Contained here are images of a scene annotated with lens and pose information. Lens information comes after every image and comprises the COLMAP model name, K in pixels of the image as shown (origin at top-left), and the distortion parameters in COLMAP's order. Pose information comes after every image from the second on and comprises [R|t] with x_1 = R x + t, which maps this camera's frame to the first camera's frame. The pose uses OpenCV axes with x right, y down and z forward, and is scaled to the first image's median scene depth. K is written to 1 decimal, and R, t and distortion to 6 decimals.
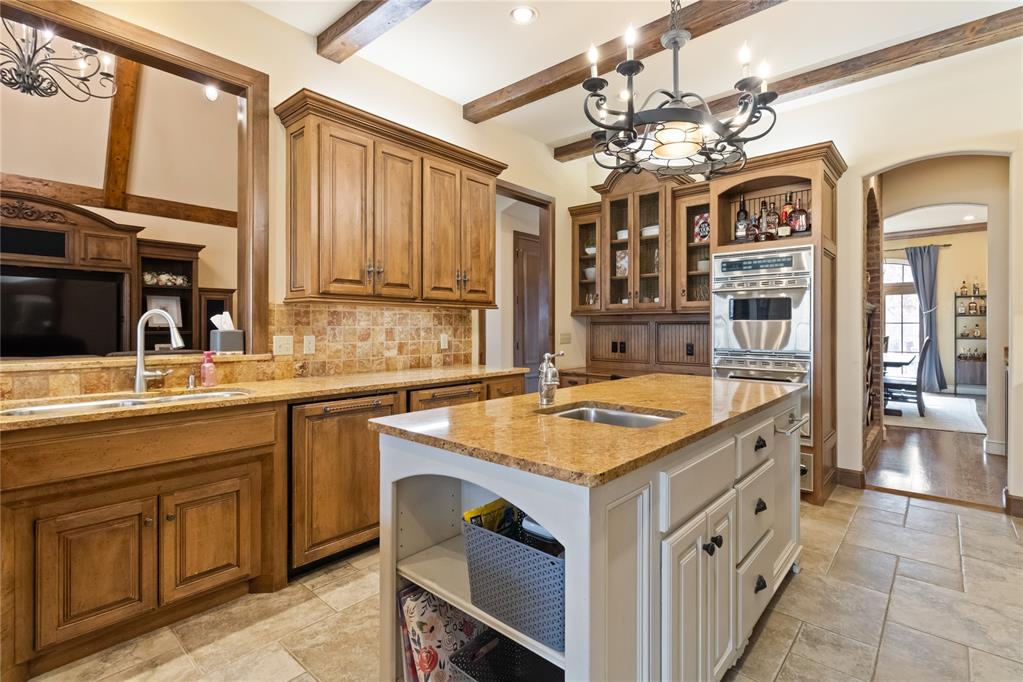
lens RADIAL K [[483.5, 0, 520.9], [0, 483.5, 325.8], [0, 0, 1]] dist [-0.001924, 0.002996]
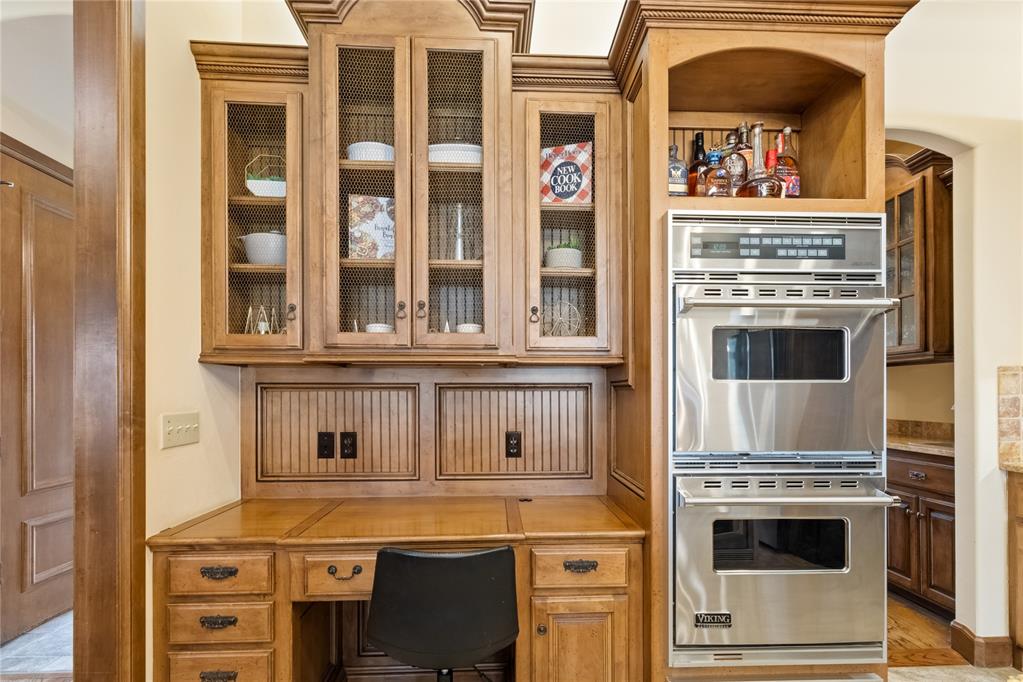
lens RADIAL K [[483.5, 0, 507.3], [0, 483.5, 393.3], [0, 0, 1]] dist [-0.001924, 0.002996]
pose [[0.726401, -0.000733, 0.687271, 0.027189], [-0.002270, 0.999991, 0.003467, -0.001144], [-0.687267, -0.004078, 0.726393, 0.633304]]
